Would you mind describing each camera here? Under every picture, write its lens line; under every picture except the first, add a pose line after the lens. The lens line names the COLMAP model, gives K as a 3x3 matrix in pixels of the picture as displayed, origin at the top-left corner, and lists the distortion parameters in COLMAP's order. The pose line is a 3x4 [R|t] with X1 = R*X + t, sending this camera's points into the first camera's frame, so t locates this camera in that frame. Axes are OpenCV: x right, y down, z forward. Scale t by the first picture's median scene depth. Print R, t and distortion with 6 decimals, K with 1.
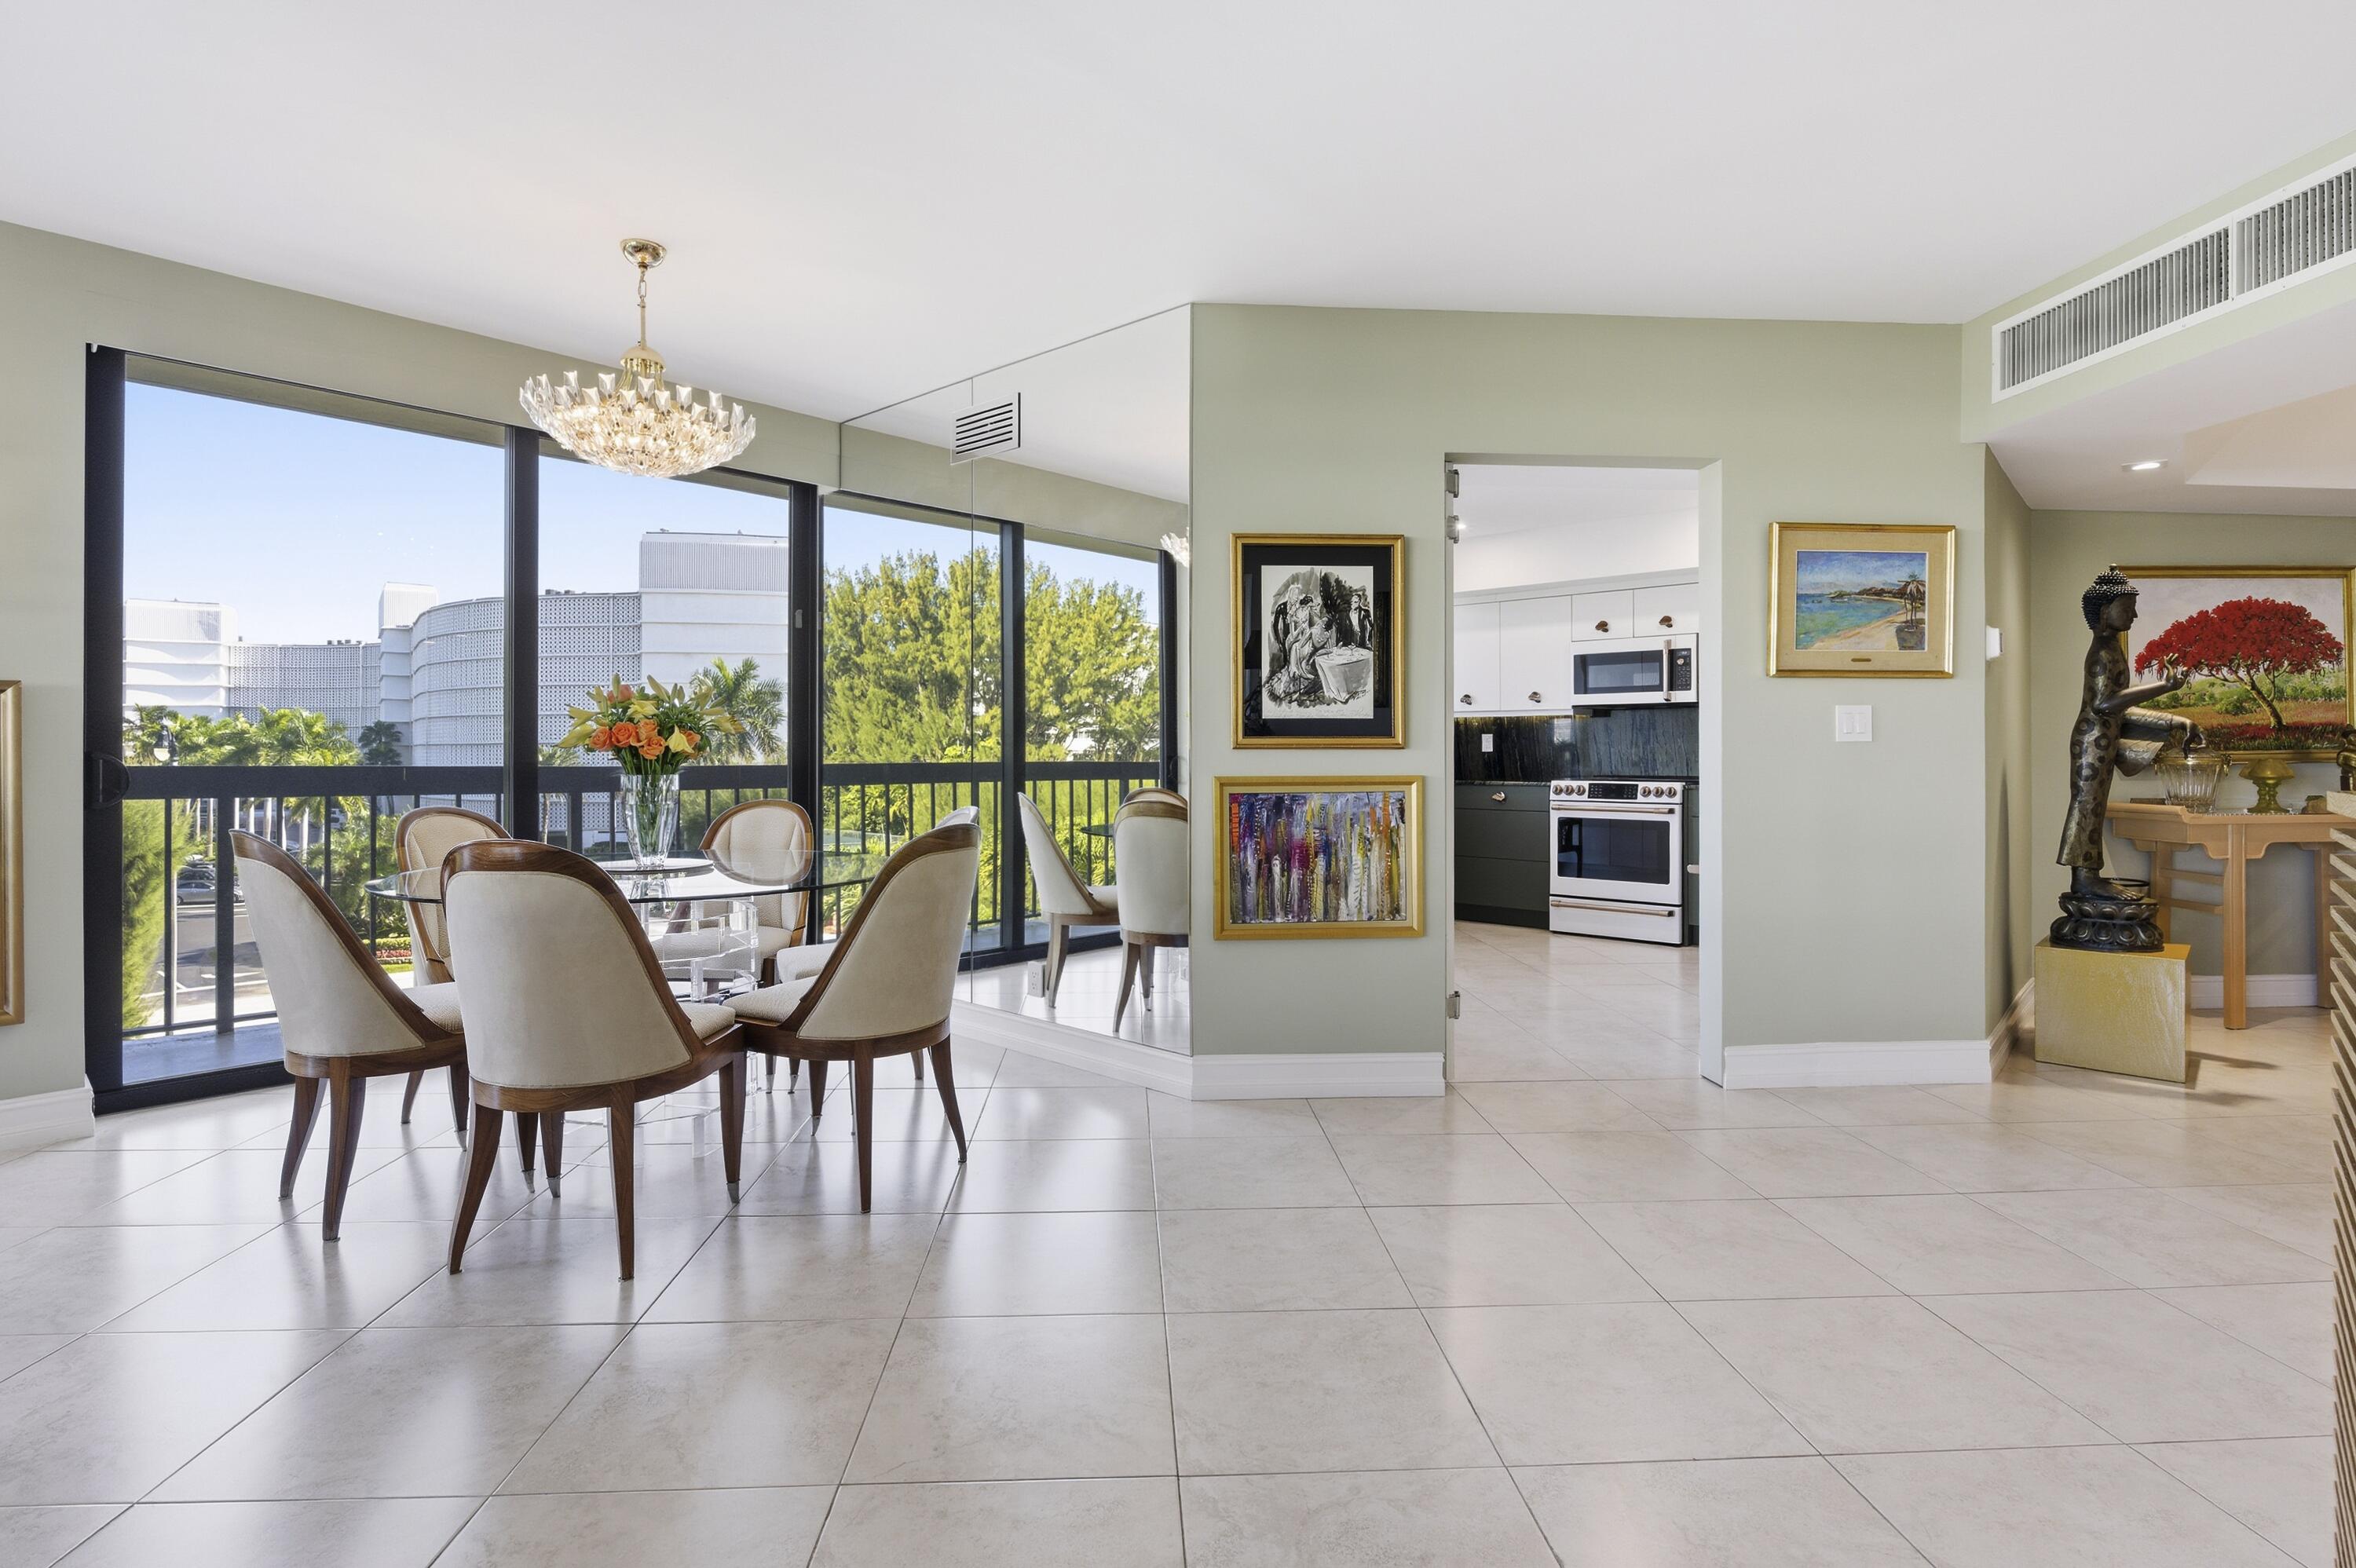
lens RADIAL K [[1130.0, 0, 1184.7], [0, 1130.0, 757.8], [0, 0, 1]] dist [-0.007599, -0.000502]
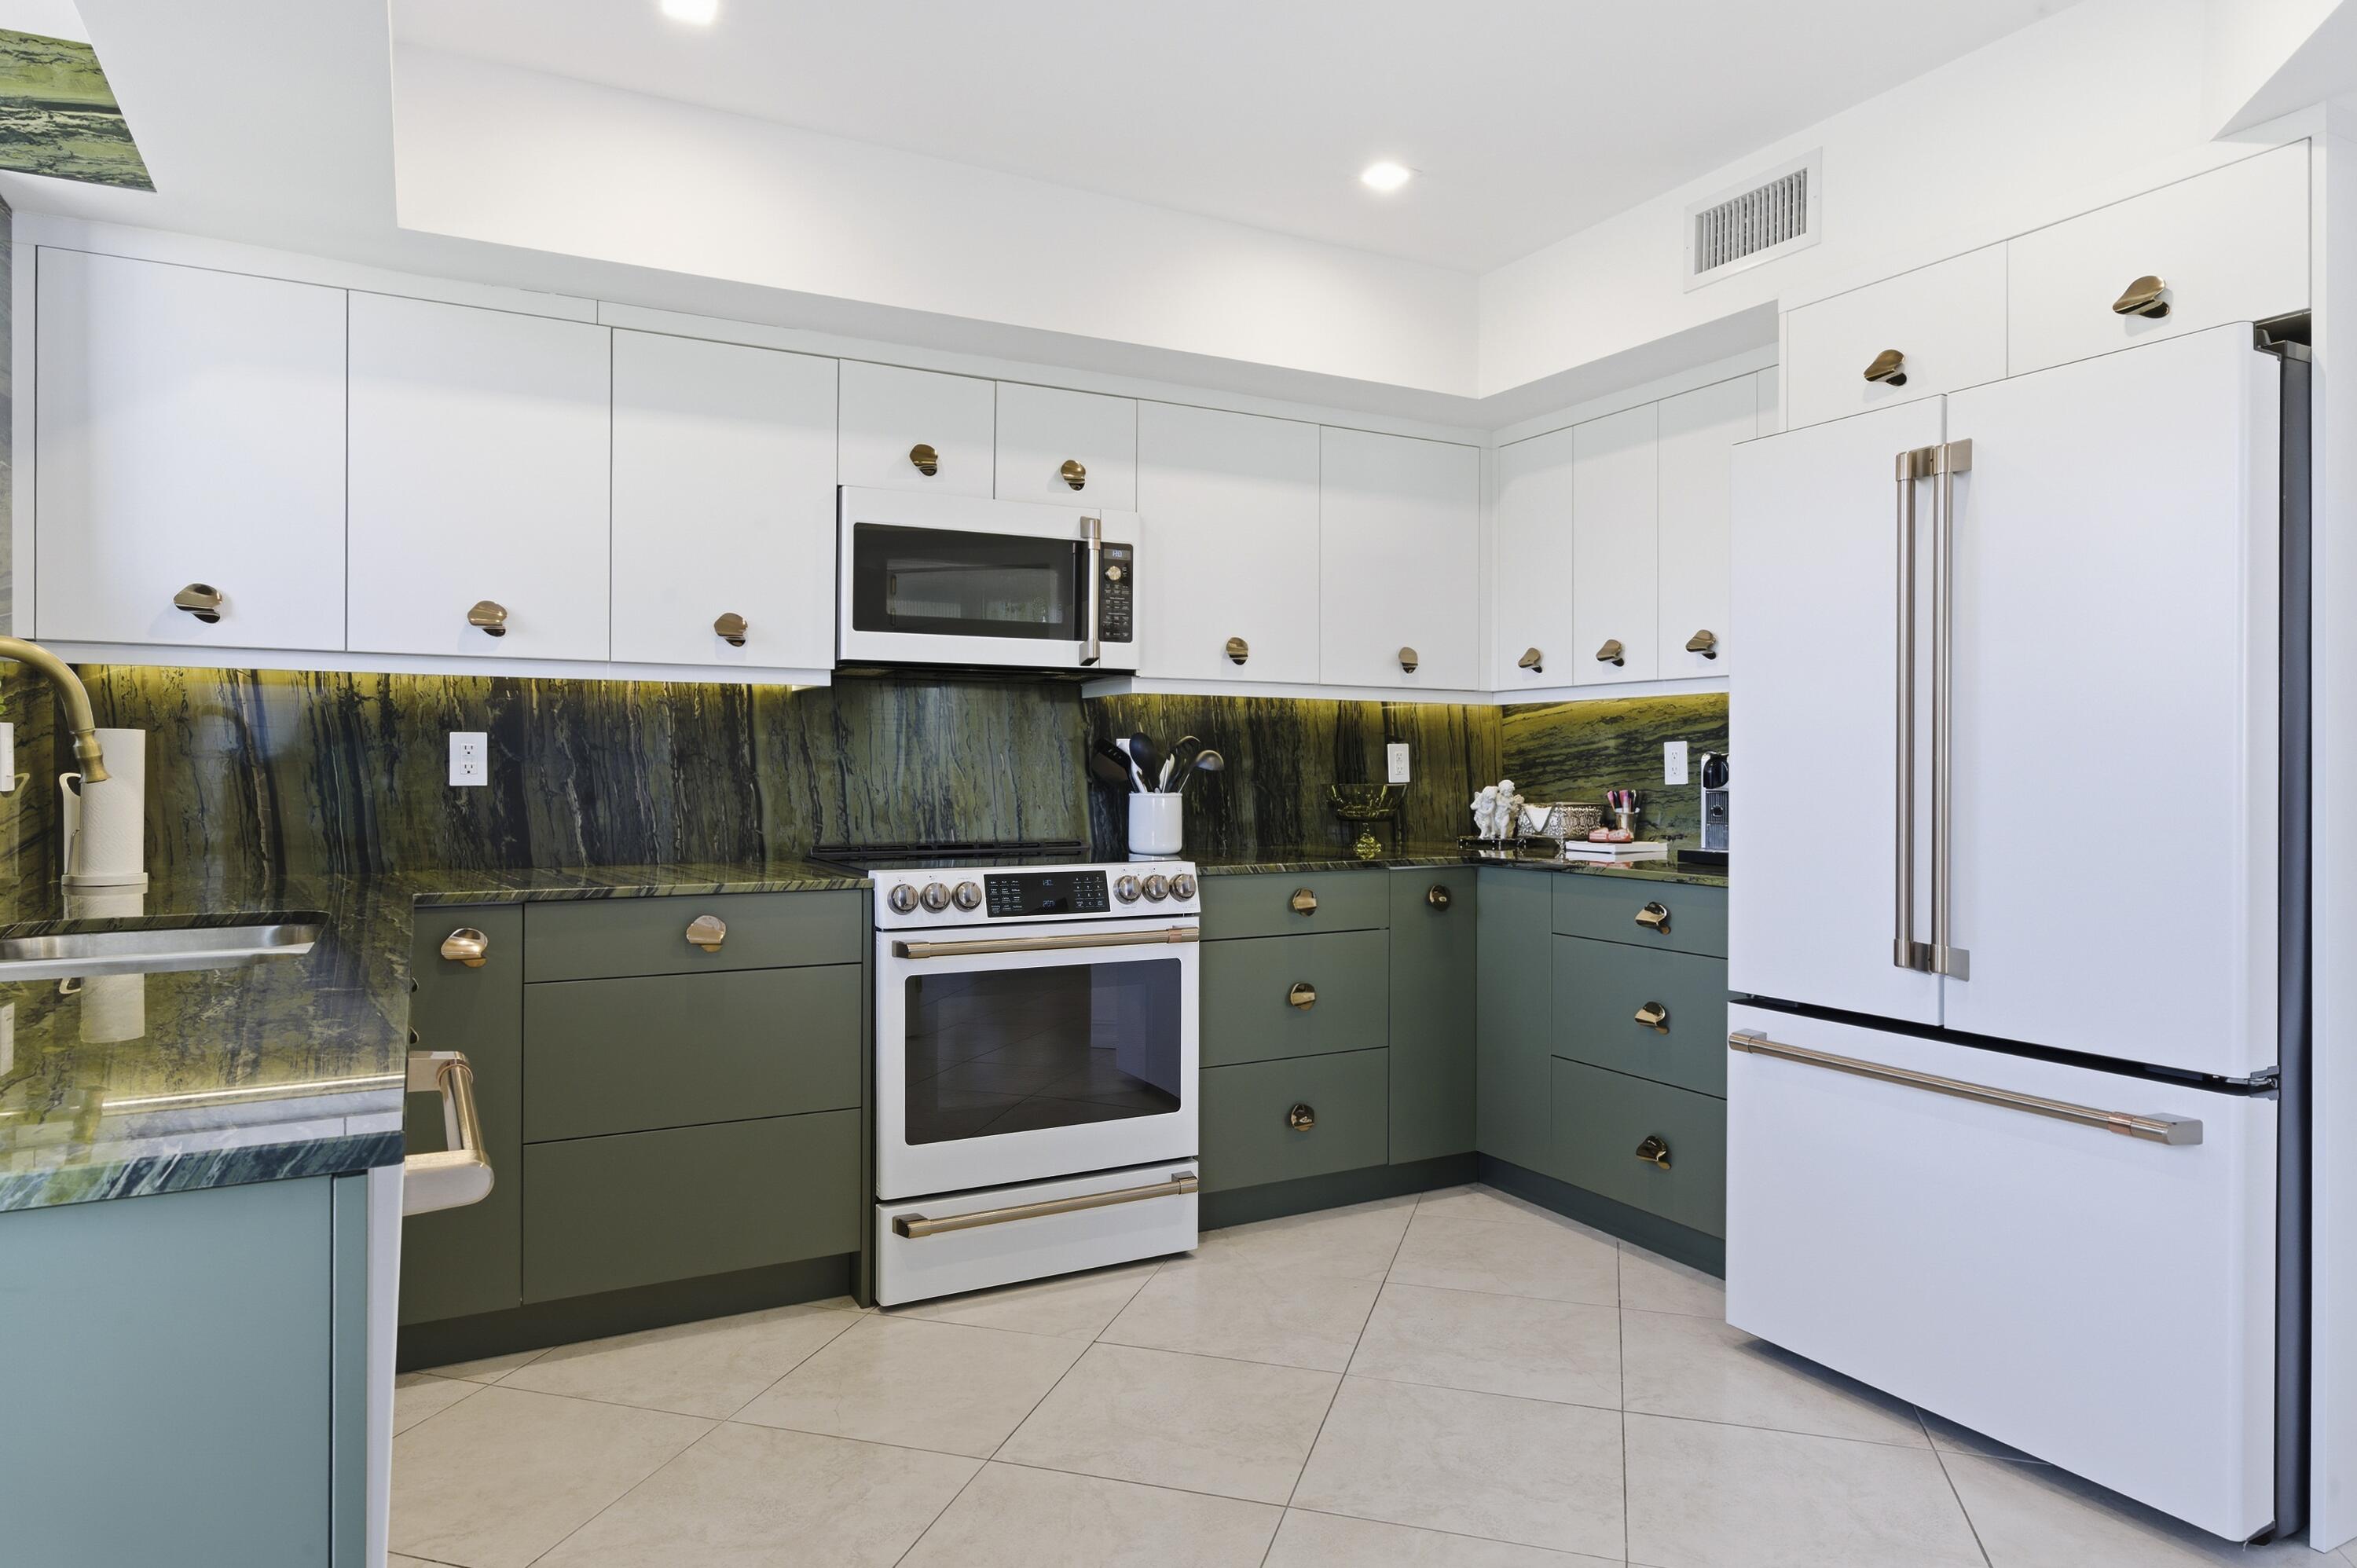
lens RADIAL K [[1408.5, 0, 1192.4], [0, 1408.5, 774.4], [0, 0, 1]] dist [0.000809, 0.001206]
pose [[0.351587, -0.003130, 0.936150, -0.044785], [0.001552, 0.999995, 0.002761, -0.011130], [-0.936154, 0.000483, 0.351590, 0.767561]]
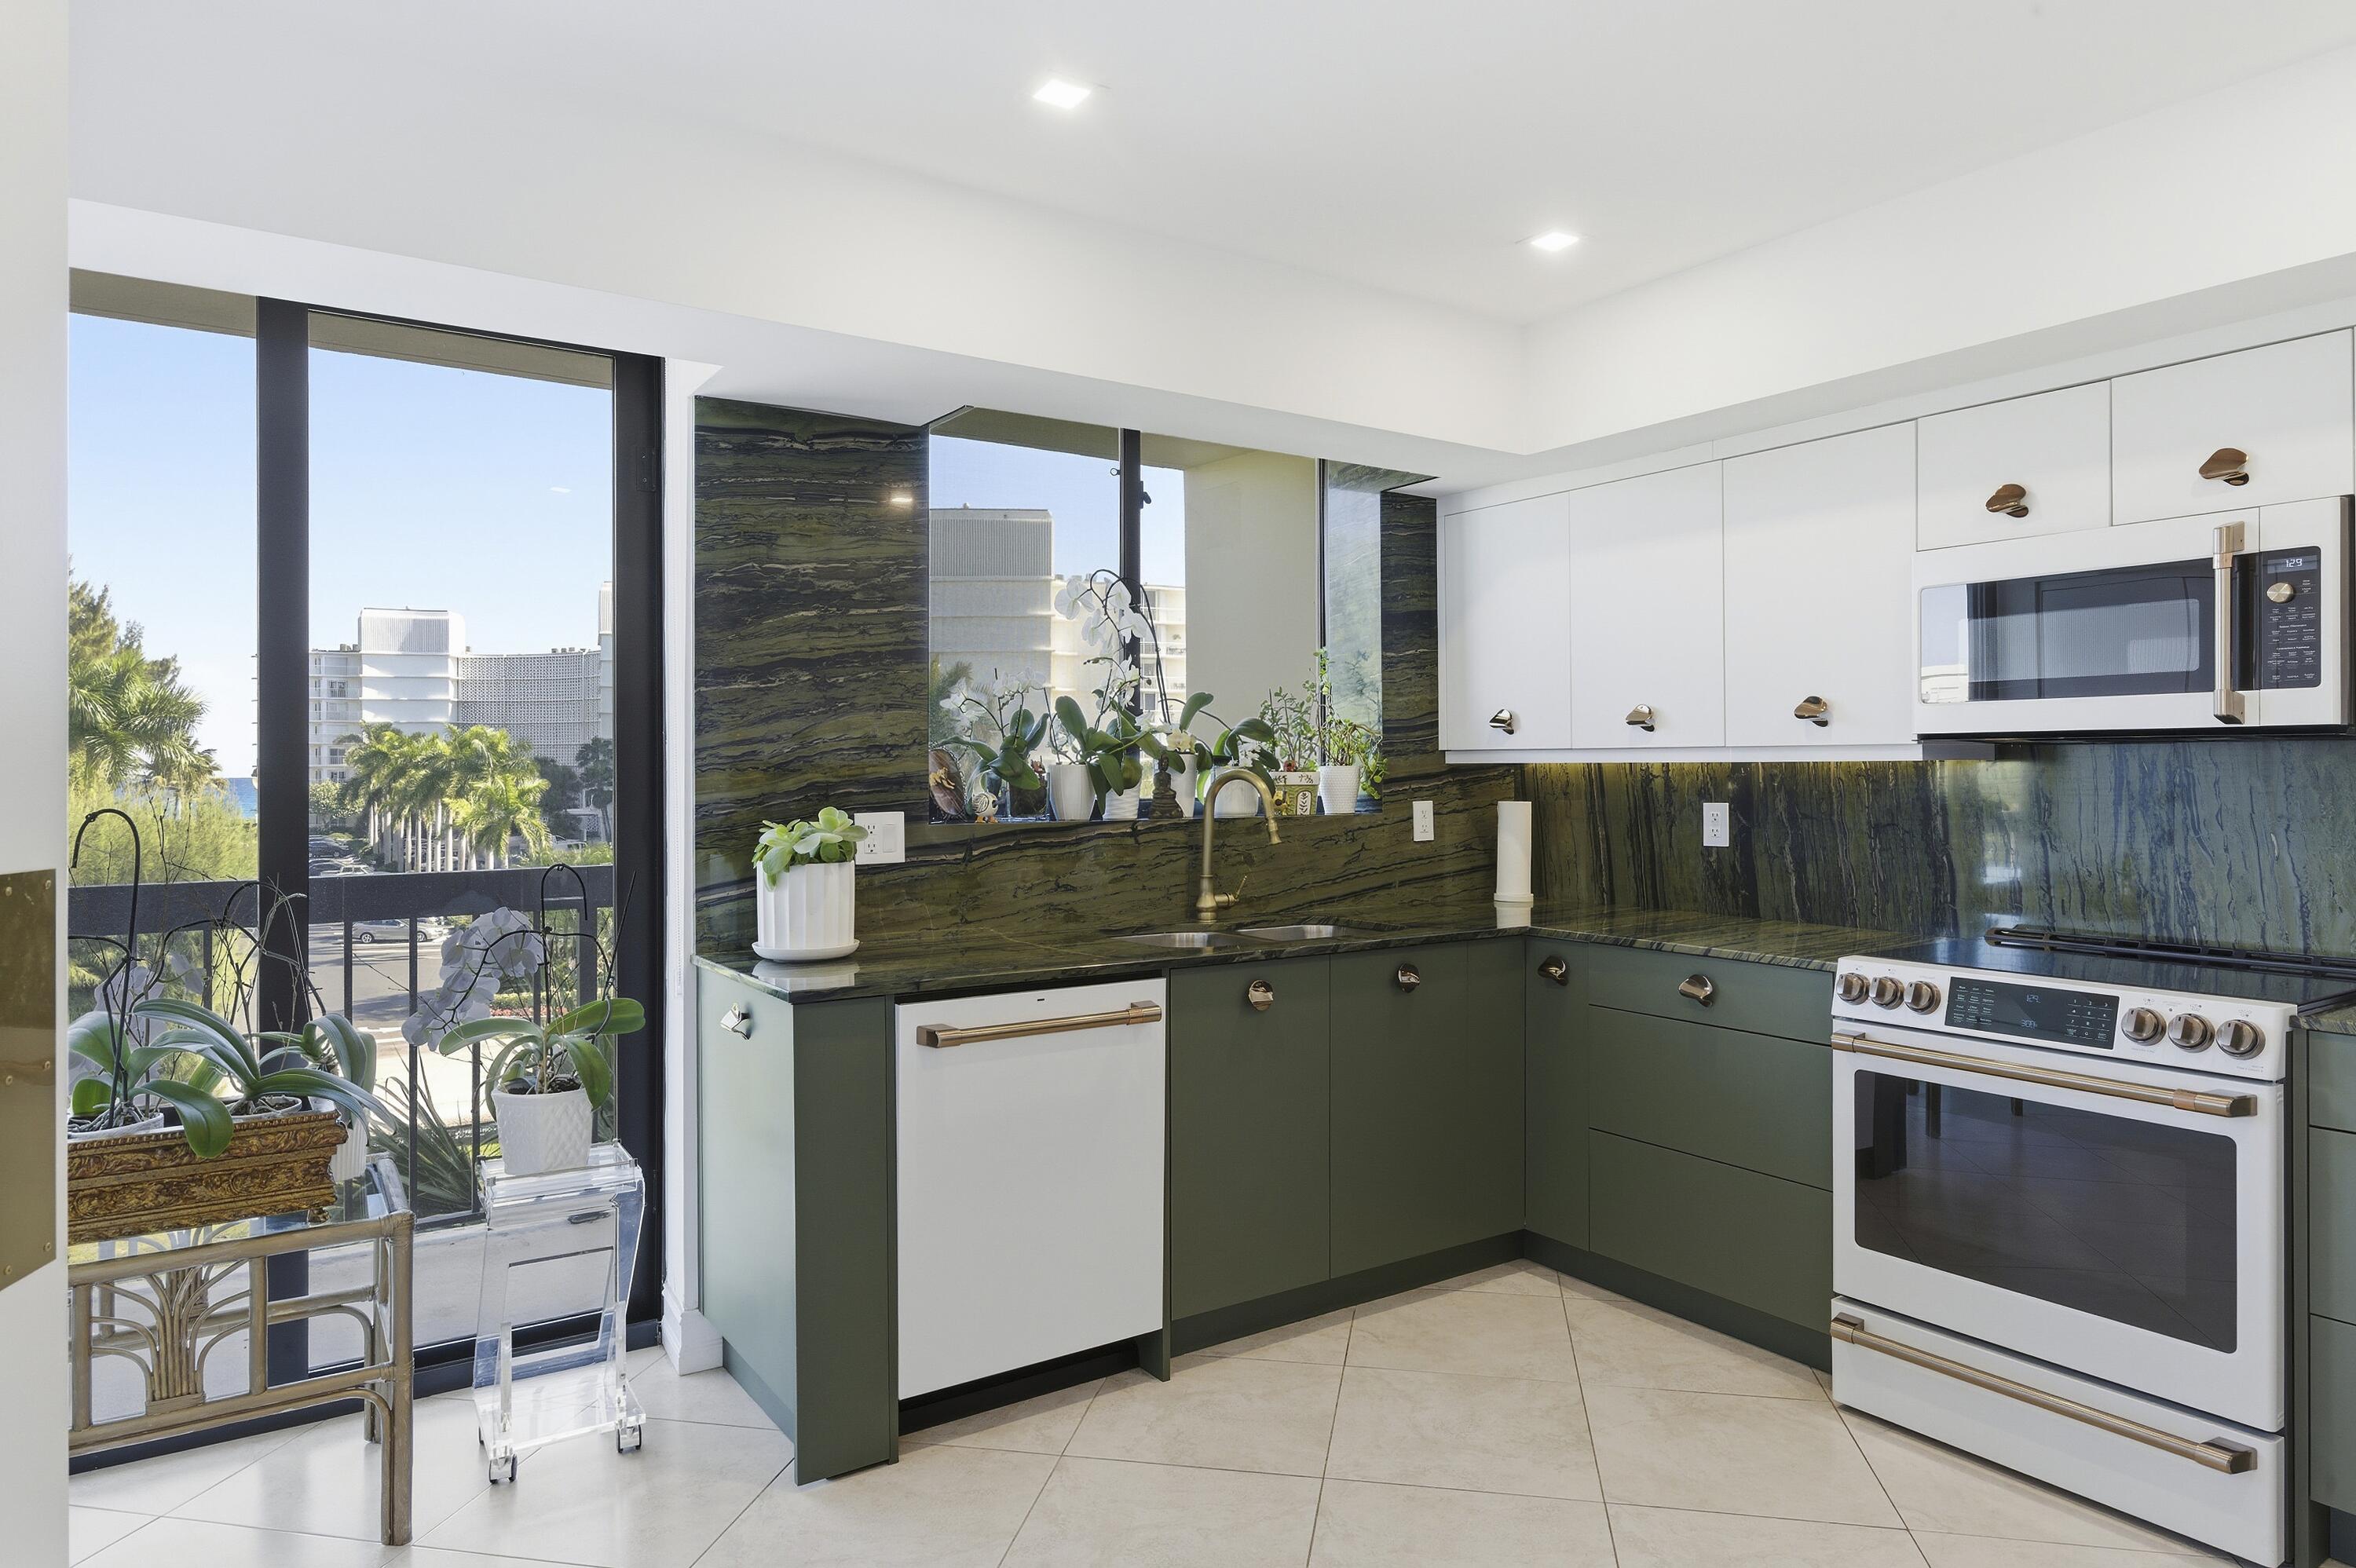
lens RADIAL K [[1407.8, 0, 1191.9], [0, 1407.8, 774.5], [0, 0, 1]] dist [0.000809, 0.001206]
pose [[0.971203, 0.001811, -0.238248, 0.239695], [-0.002587, 0.999992, -0.002942, -0.033601], [0.238241, 0.003474, 0.971200, 0.548441]]
